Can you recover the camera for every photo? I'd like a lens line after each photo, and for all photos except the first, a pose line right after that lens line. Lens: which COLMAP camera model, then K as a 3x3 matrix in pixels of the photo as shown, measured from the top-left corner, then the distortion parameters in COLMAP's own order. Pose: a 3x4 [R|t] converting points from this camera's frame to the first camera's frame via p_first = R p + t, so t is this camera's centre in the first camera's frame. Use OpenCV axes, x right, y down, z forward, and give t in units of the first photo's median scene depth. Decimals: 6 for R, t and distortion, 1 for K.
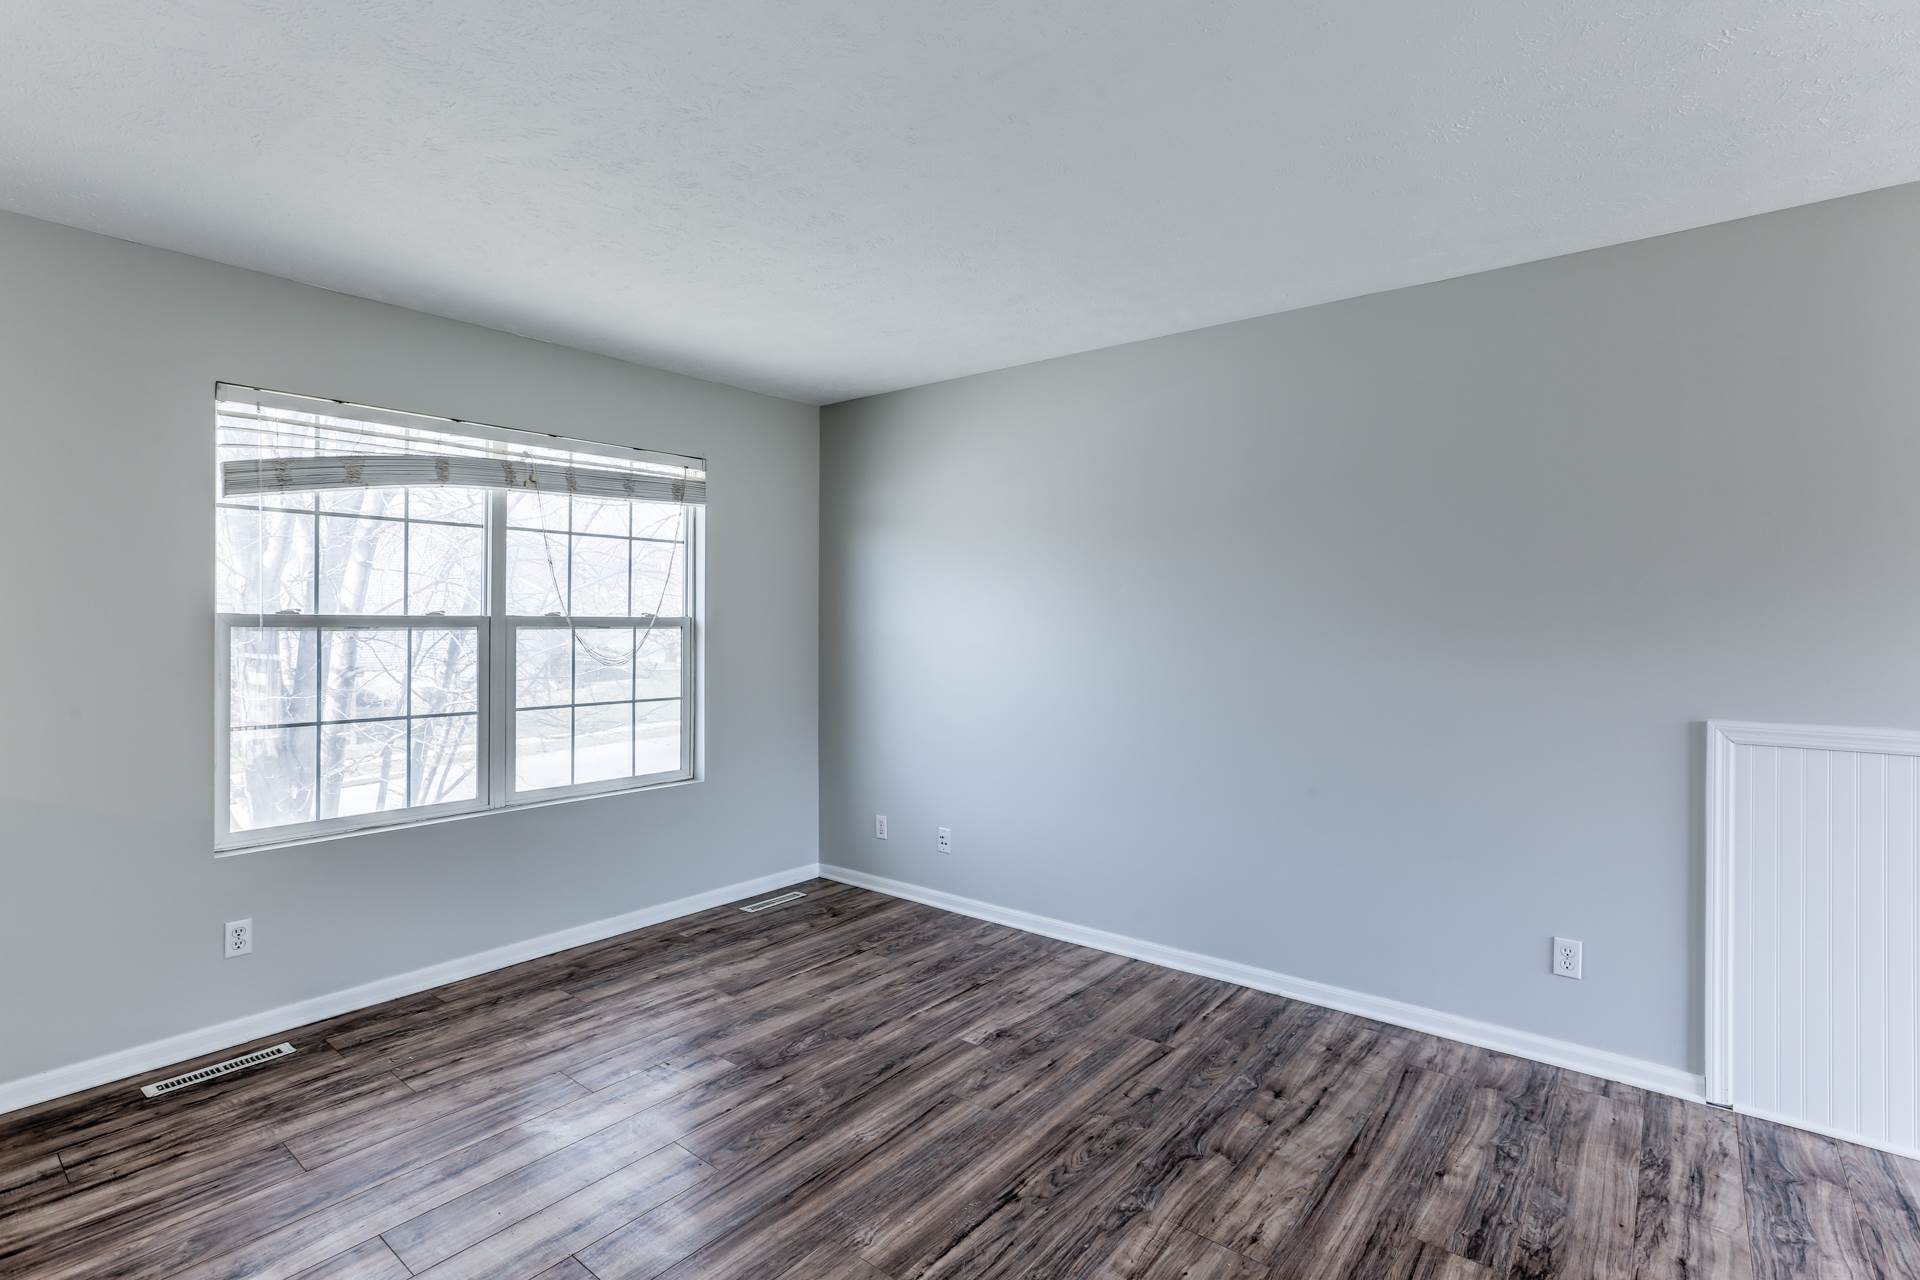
lens RADIAL K [[909.2, 0, 964.4], [0, 909.2, 620.8], [0, 0, 1]] dist [-0.030035, 0.016528]
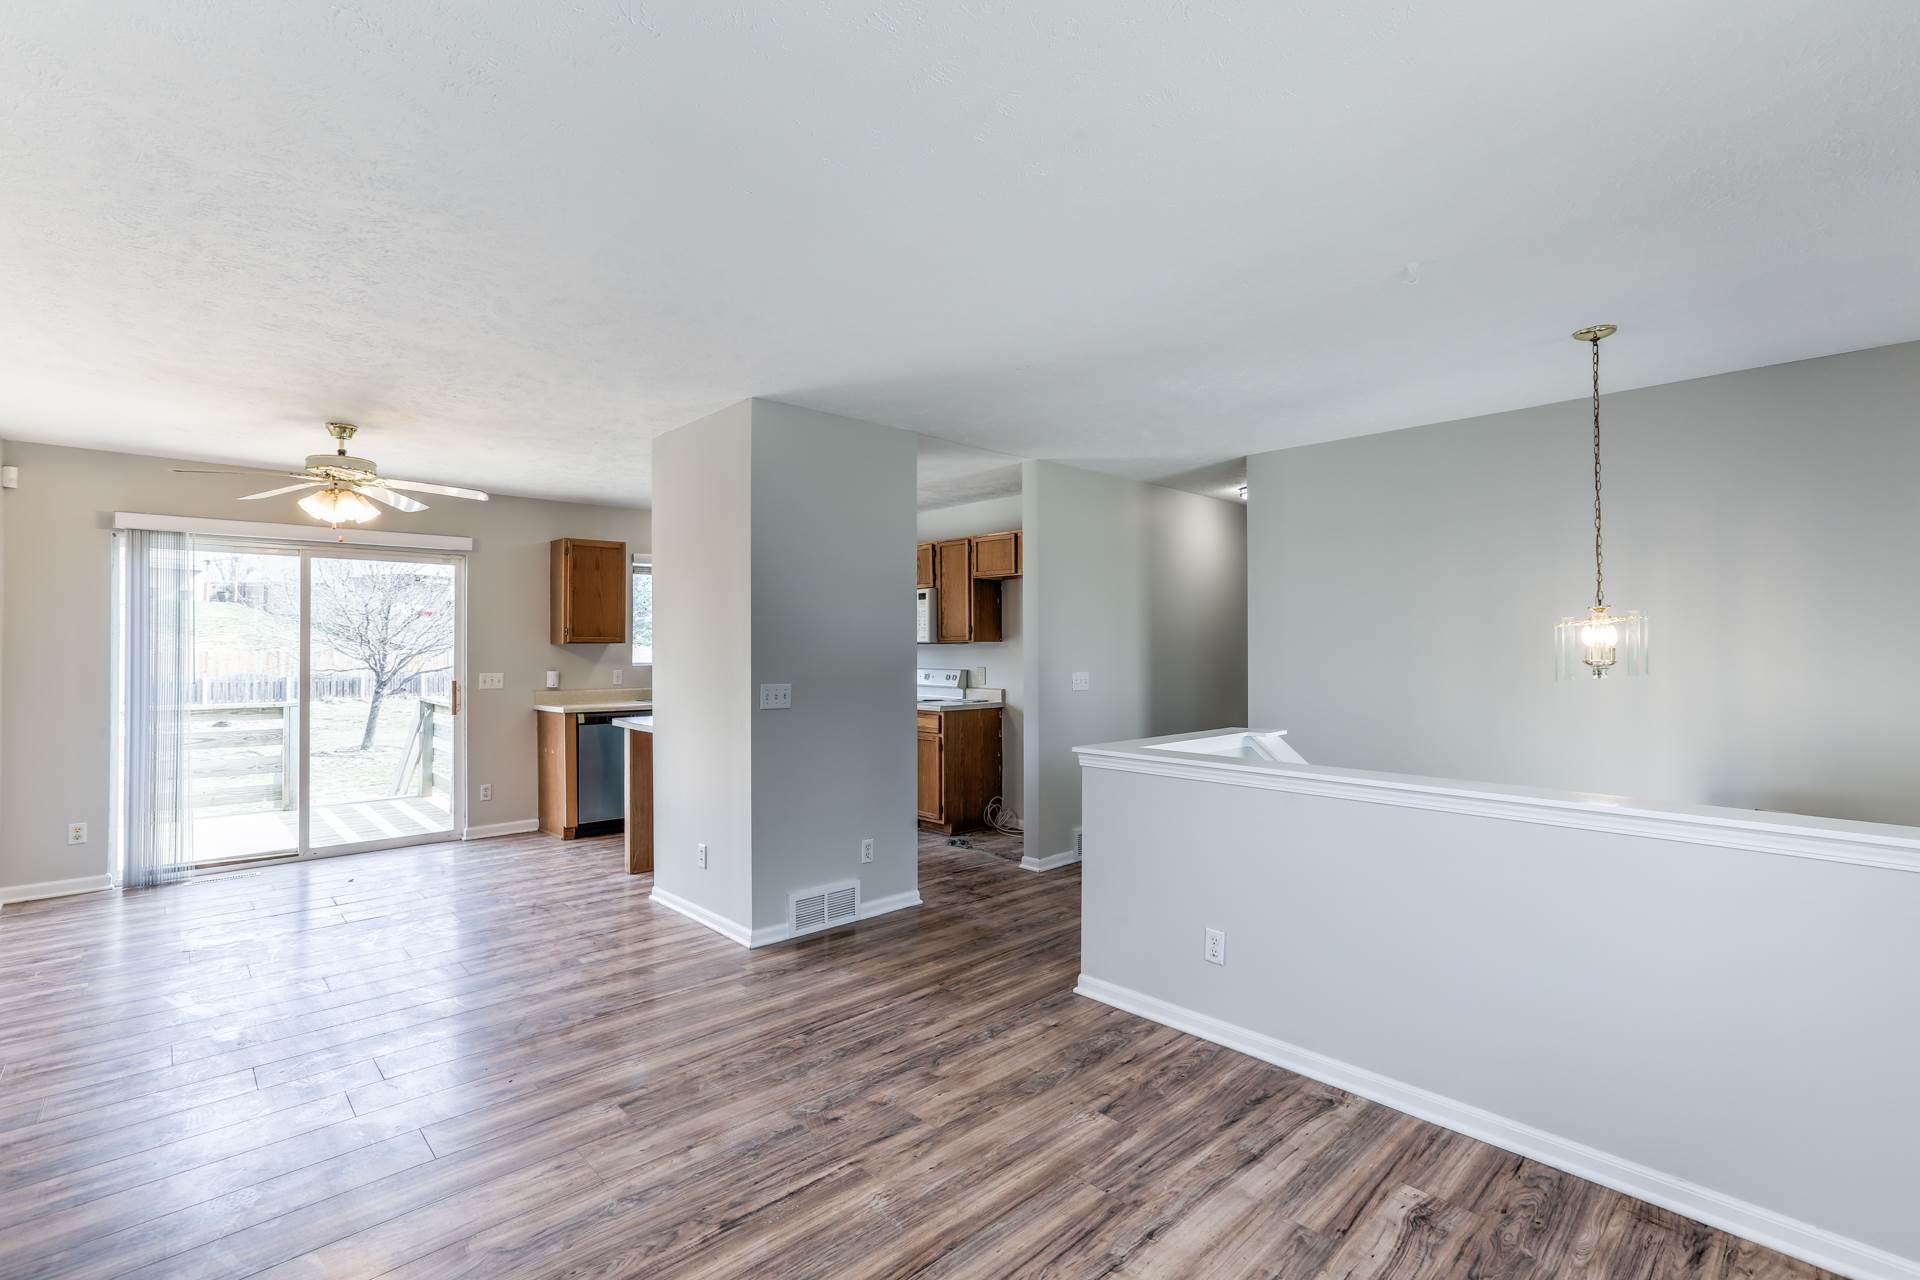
lens RADIAL K [[867.1, 0, 954.3], [0, 867.1, 638.1], [0, 0, 1]] dist [-0.030924, 0.015971]
pose [[-0.989556, 0.001309, 0.144143, -0.236865], [0.000234, 0.999972, -0.007477, -0.000434], [-0.144148, -0.007365, -0.989529, 1.355811]]
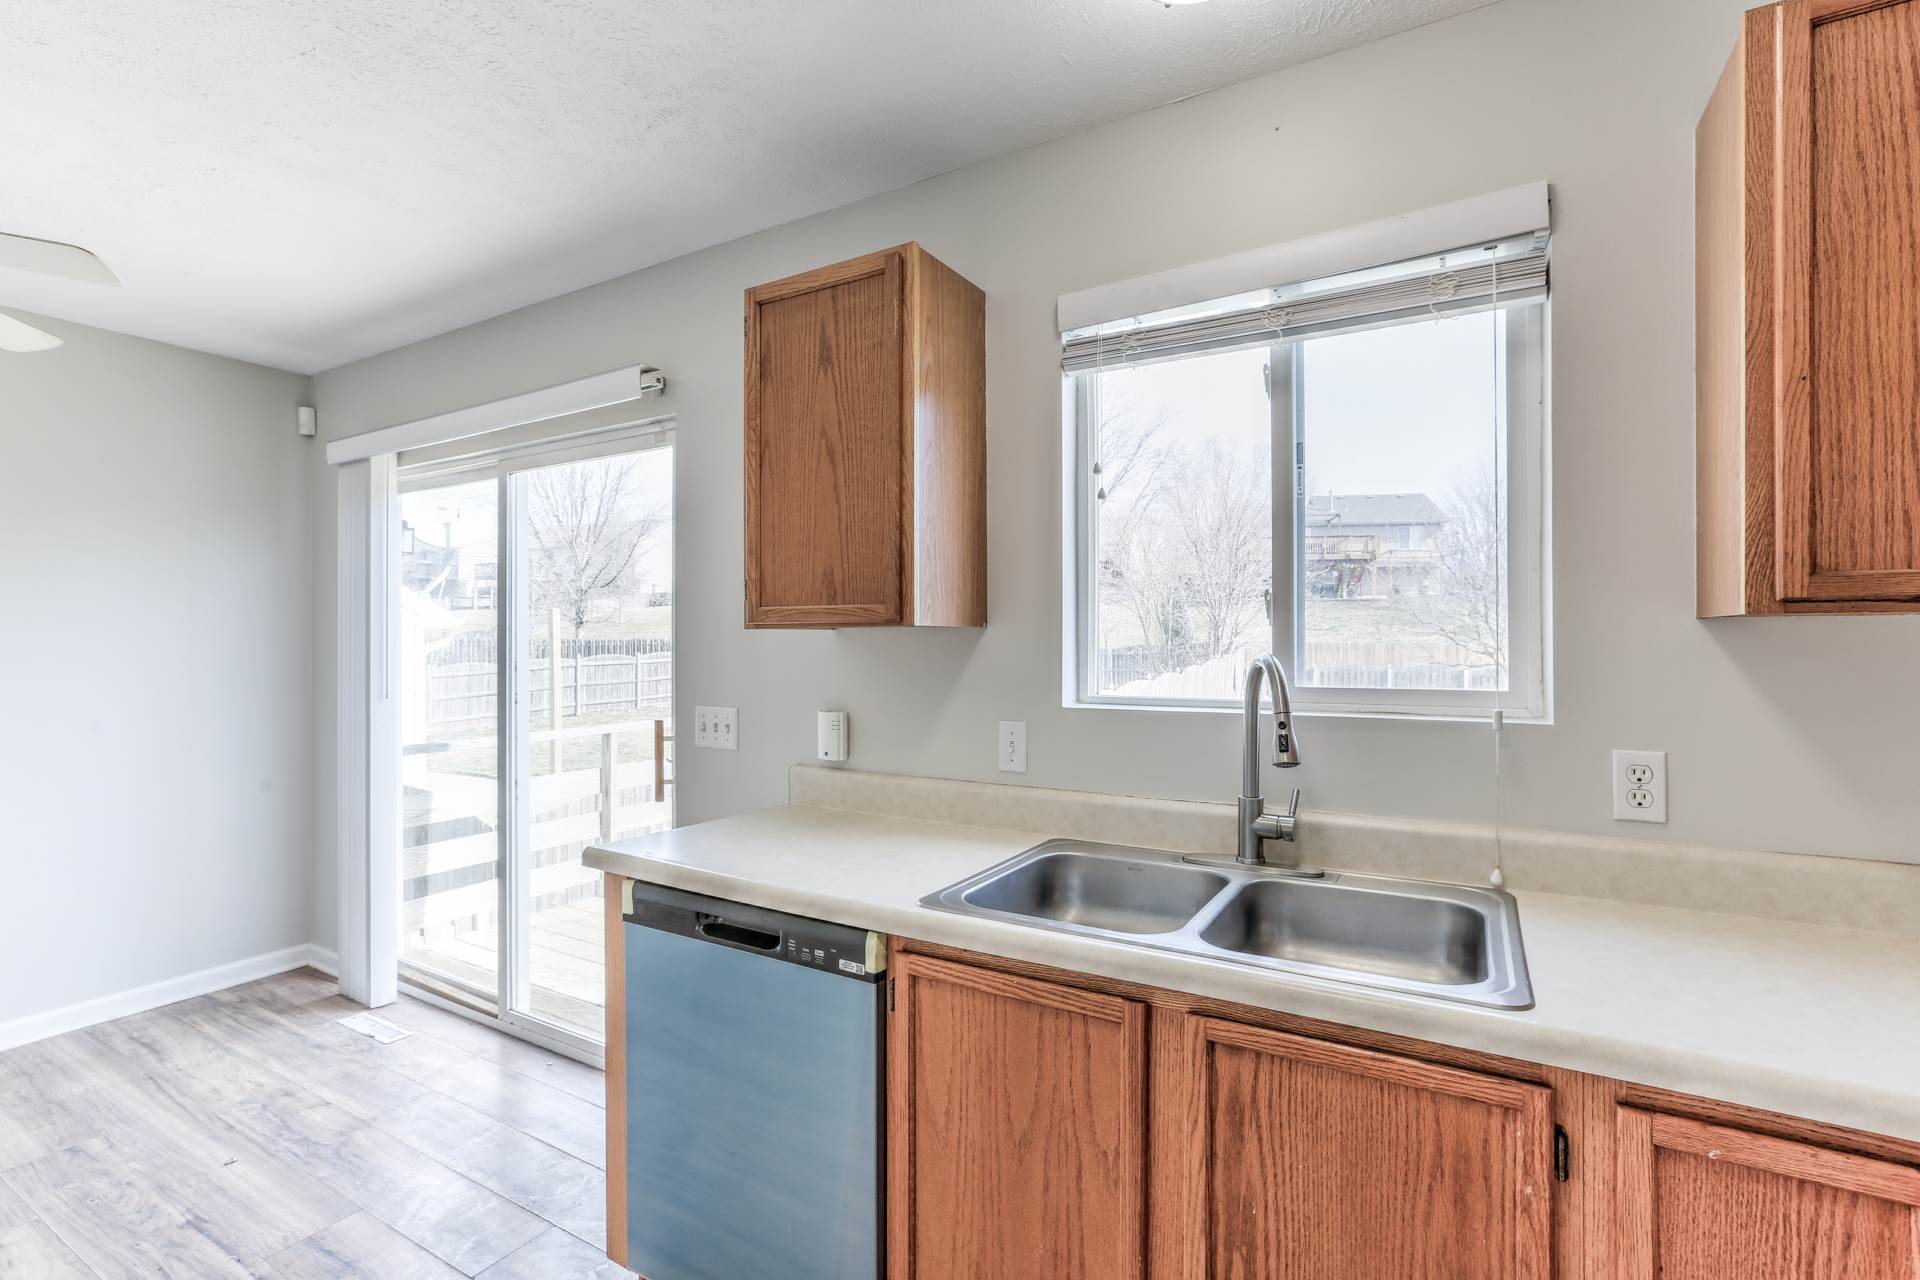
lens RADIAL K [[878.1, 0, 960.0], [0, 878.1, 640.0], [0, 0, 1]] dist [-0.032505, 0.014691]
pose [[-0.147614, -0.002482, 0.989042, 0.332467], [0.002952, 0.999991, 0.002950, 0.003883], [-0.989041, 0.003356, -0.147605, -0.666475]]
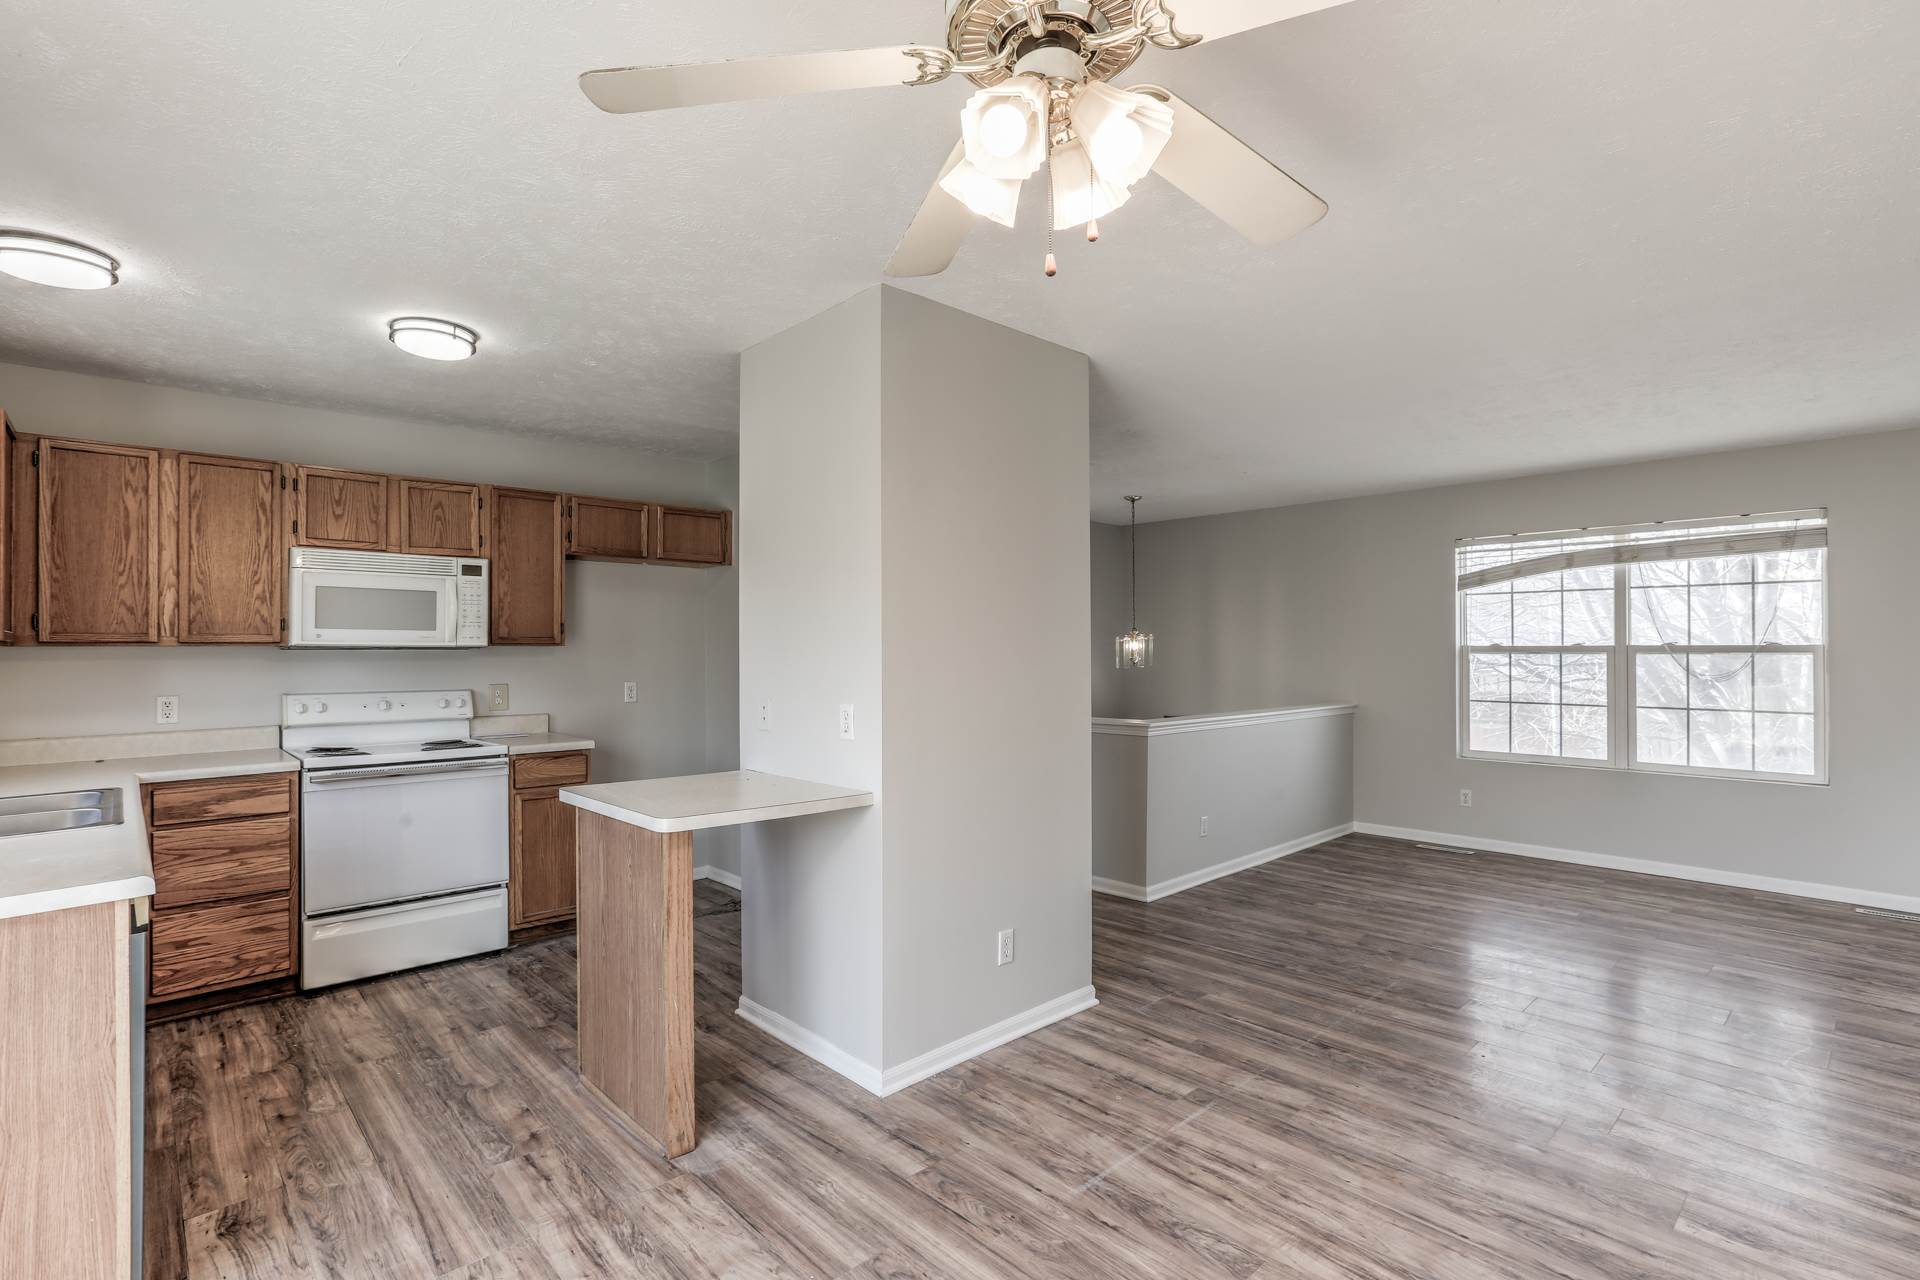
lens RADIAL K [[903.7, 0, 934.2], [0, 903.7, 641.4], [0, 0, 1]] dist [-0.028929, 0.016550]
pose [[-0.154109, -0.009776, -0.988005, 1.439476], [0.001513, 0.999948, -0.010131, 0.001493], [0.988053, -0.003056, -0.154086, 0.080702]]
